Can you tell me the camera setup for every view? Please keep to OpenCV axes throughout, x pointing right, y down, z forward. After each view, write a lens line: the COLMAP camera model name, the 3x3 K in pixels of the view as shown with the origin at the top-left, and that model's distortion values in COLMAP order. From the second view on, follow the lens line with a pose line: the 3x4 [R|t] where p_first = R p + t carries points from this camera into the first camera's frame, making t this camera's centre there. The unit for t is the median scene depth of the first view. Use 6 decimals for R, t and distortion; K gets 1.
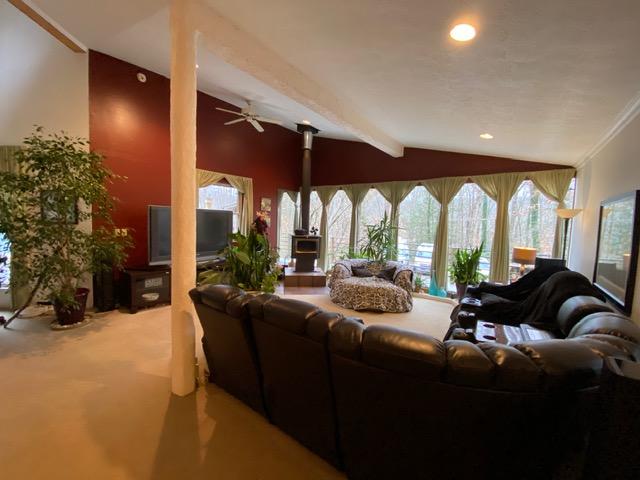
lens RADIAL K [[259.2, 0, 321.6], [0, 259.2, 238.6], [0, 0, 1]] dist [-0.003028, -0.004064]
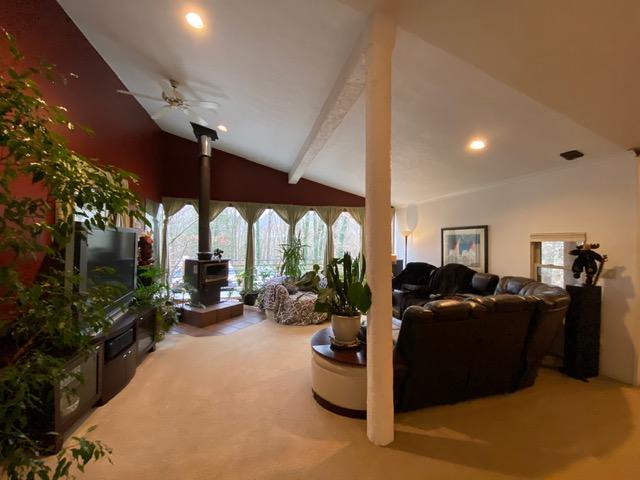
lens RADIAL K [[259.2, 0, 323.1], [0, 259.2, 238.3], [0, 0, 1]] dist [-0.003028, -0.004064]
pose [[0.616673, -0.007065, 0.787187, -0.500588], [0.068675, 0.996630, -0.044855, -0.016906], [-0.784218, 0.081721, 0.615081, 0.217447]]
